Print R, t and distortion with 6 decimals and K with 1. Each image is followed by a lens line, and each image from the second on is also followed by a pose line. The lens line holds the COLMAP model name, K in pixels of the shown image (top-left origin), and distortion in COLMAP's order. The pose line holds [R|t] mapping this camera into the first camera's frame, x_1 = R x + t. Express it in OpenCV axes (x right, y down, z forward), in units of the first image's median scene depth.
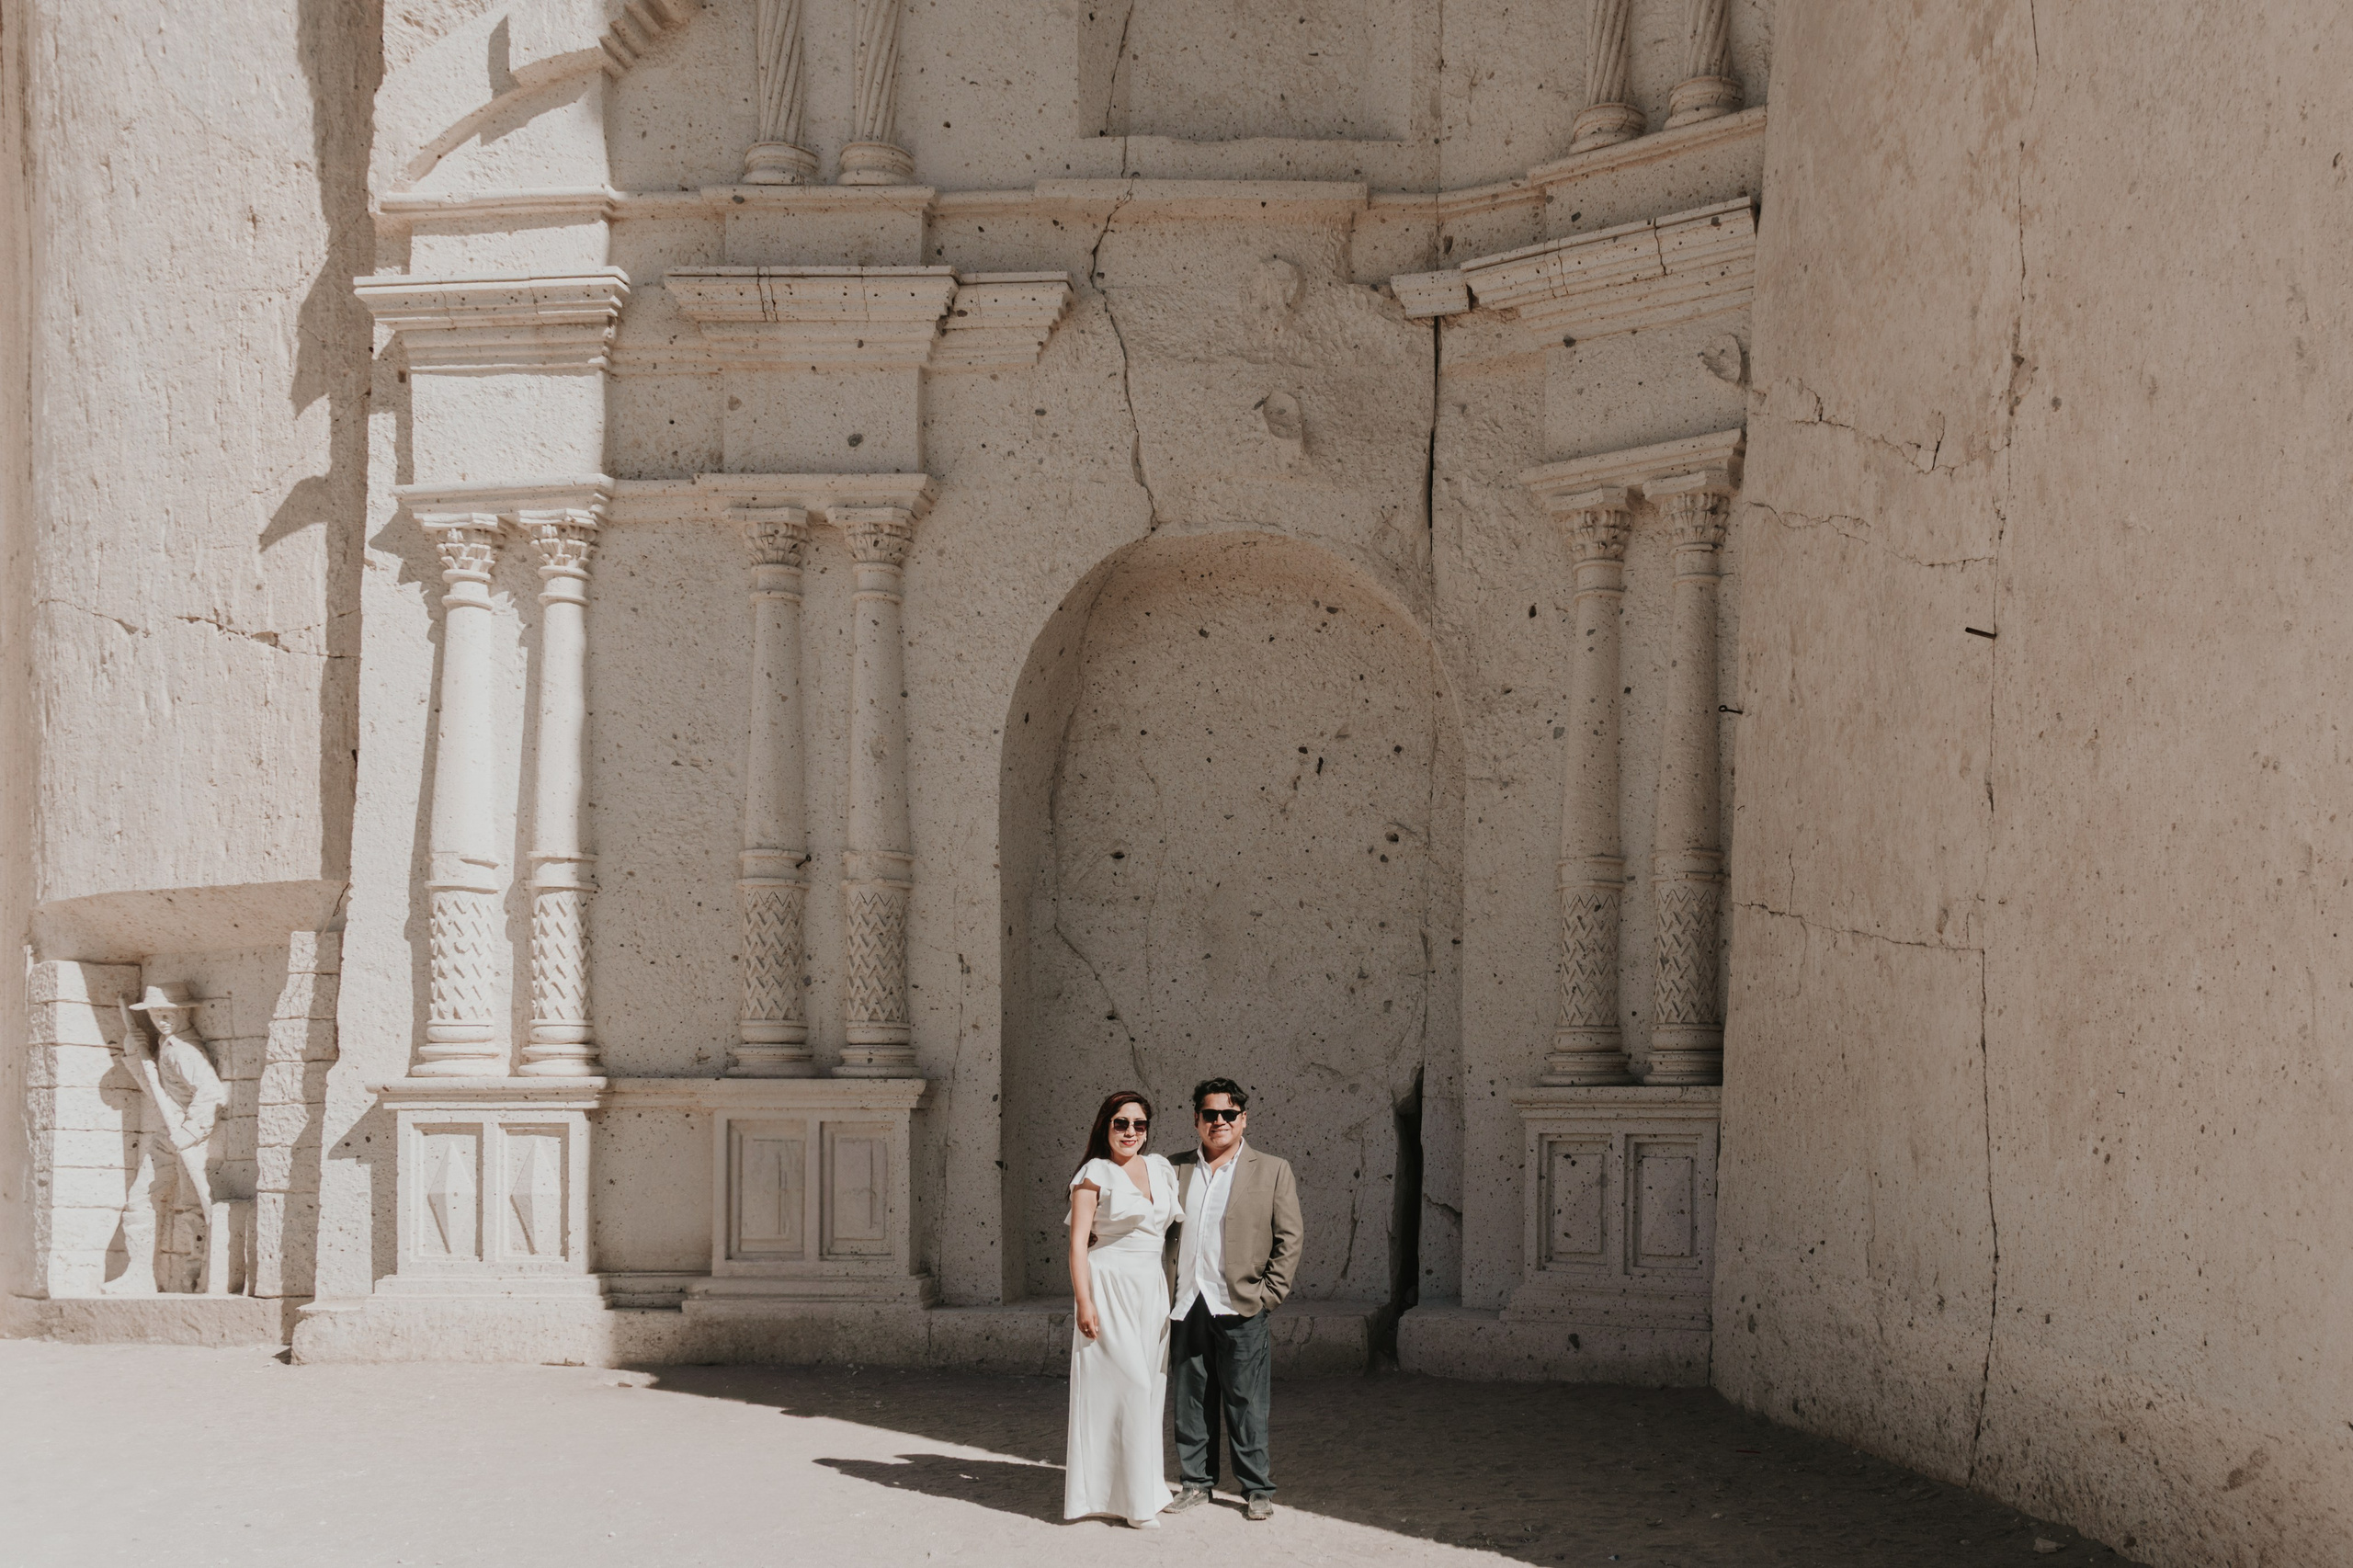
lens RADIAL K [[3312.2, 0, 1176.5], [0, 3312.2, 784.0], [0, 0, 1]] dist [-0.002373, 0.411505]
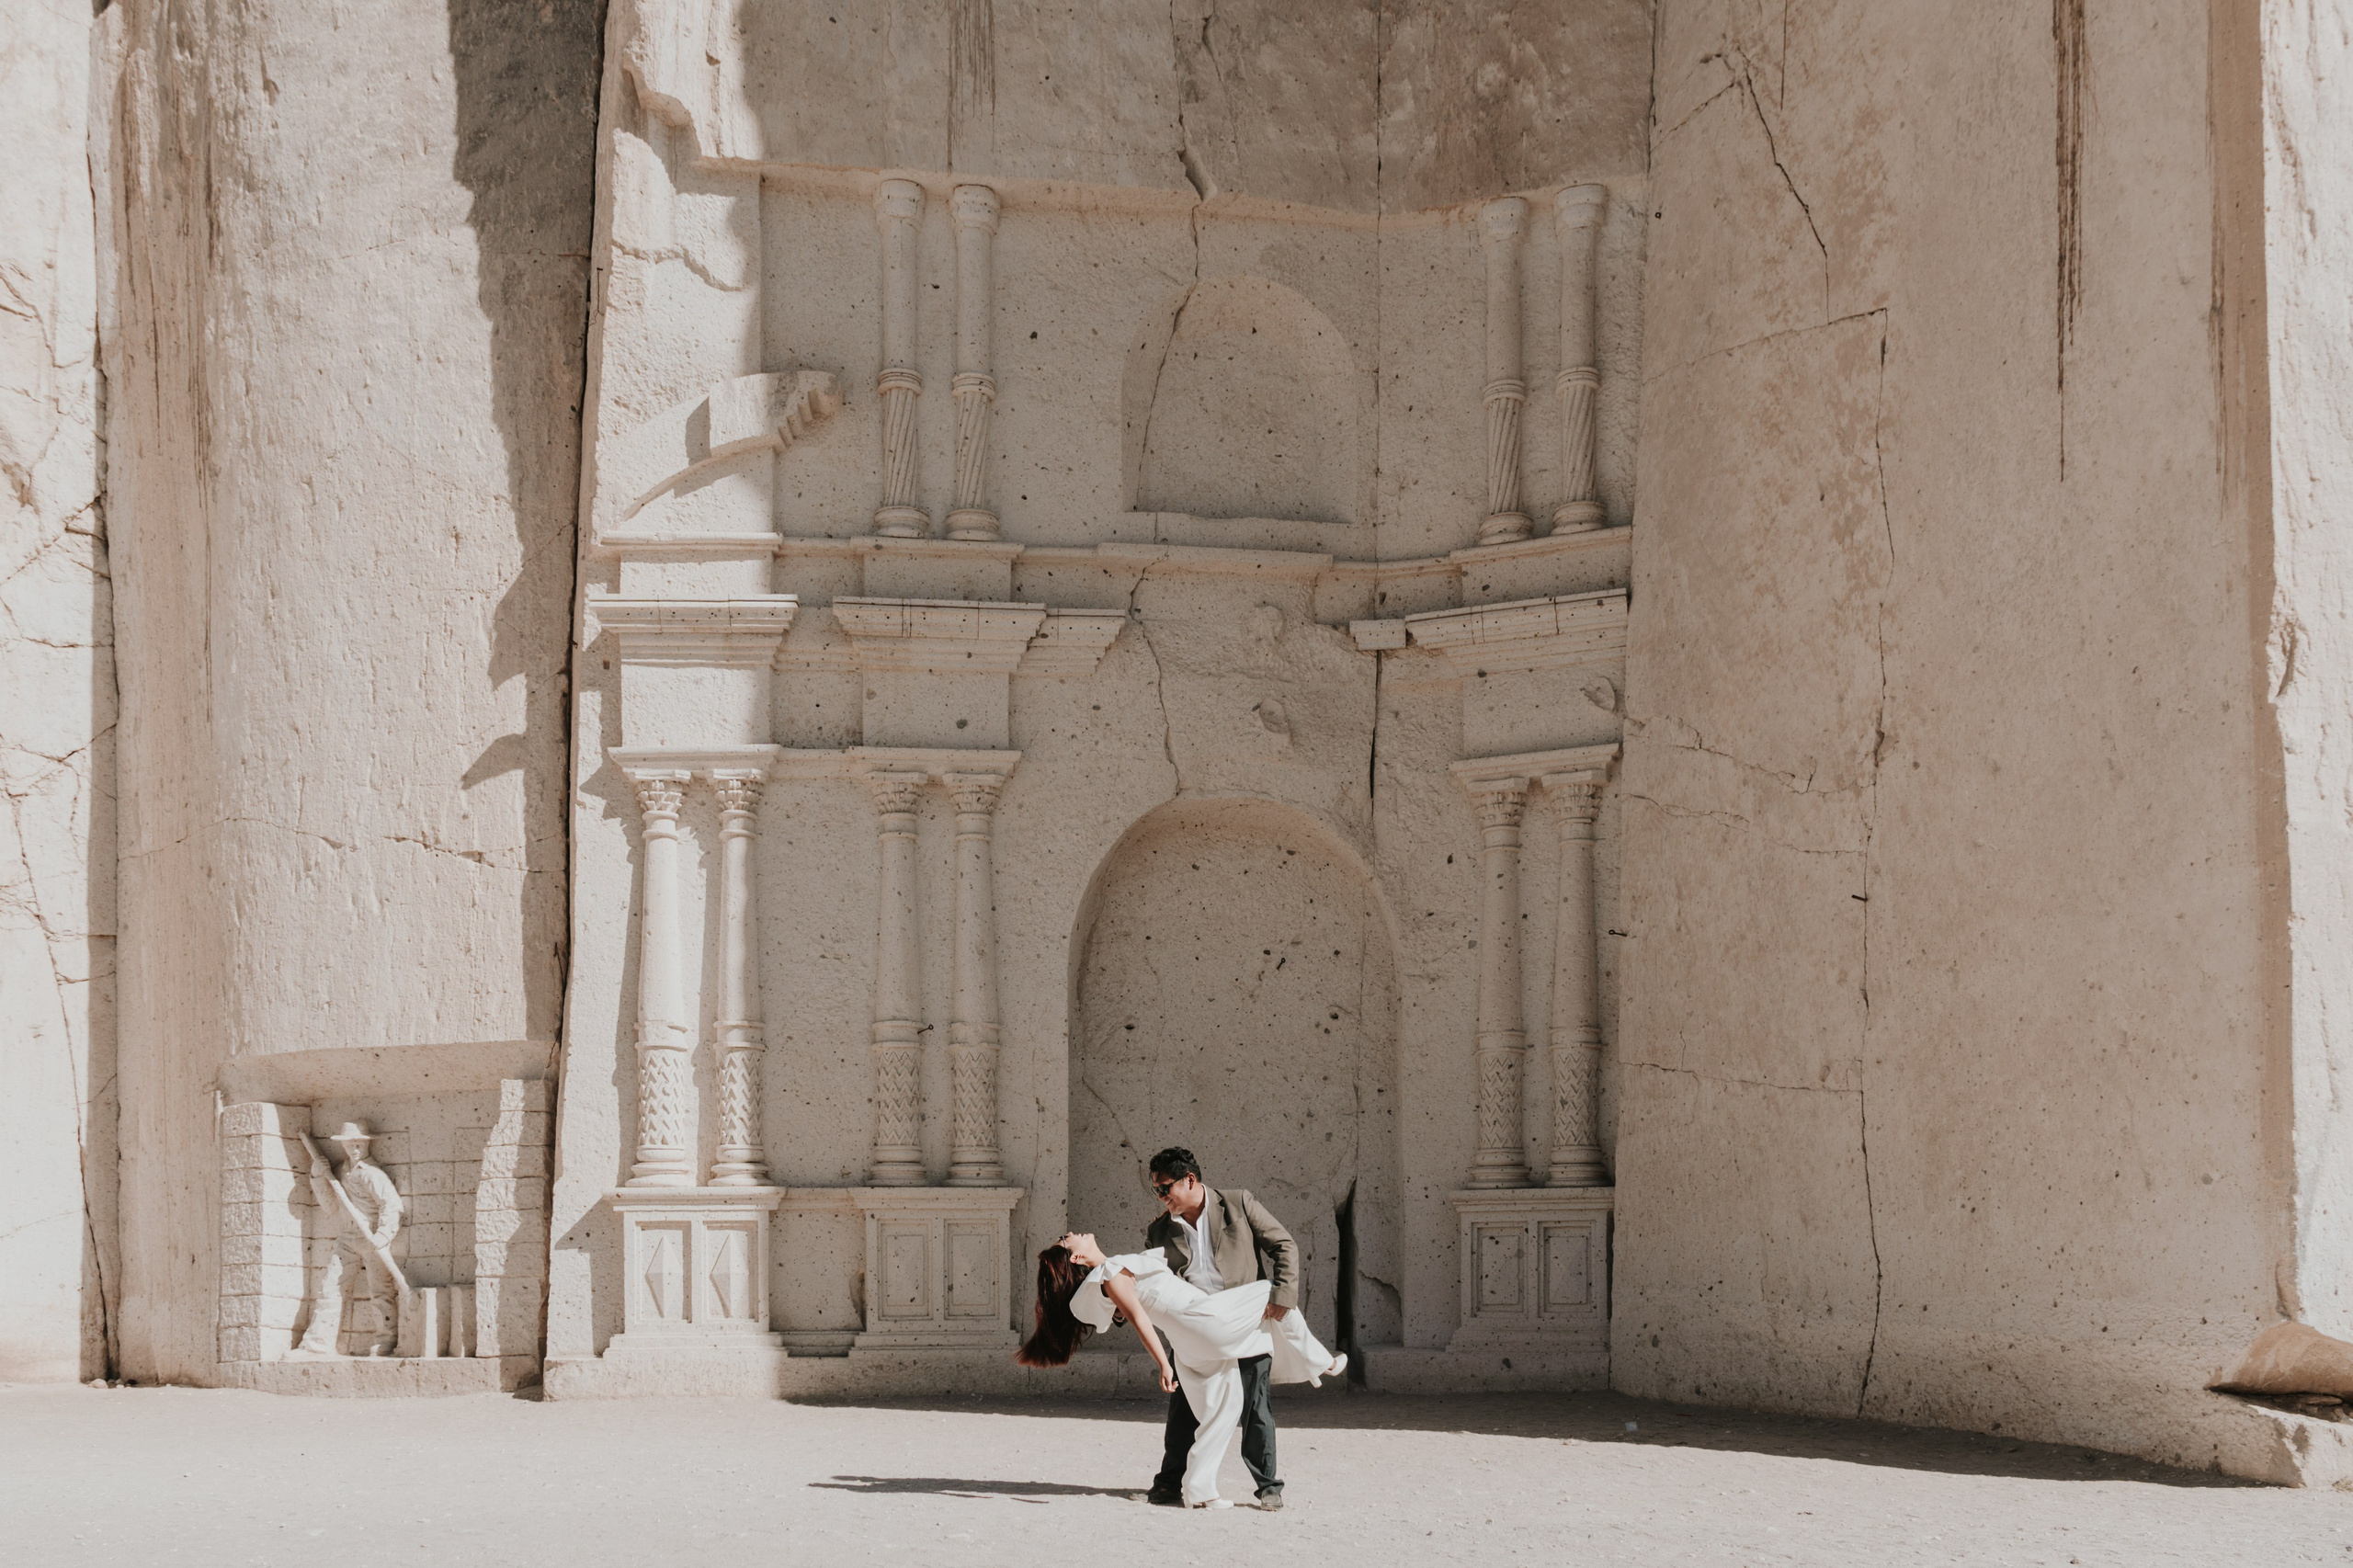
lens RADIAL K [[3312.2, 0, 1176.5], [0, 3312.2, 784.0], [0, 0, 1]] dist [-0.002373, 0.411505]
pose [[0.981799, 0.022152, 0.188628, -0.271677], [-0.012575, 0.998577, -0.051820, -0.008517], [-0.189508, 0.048505, 0.980680, -0.373399]]
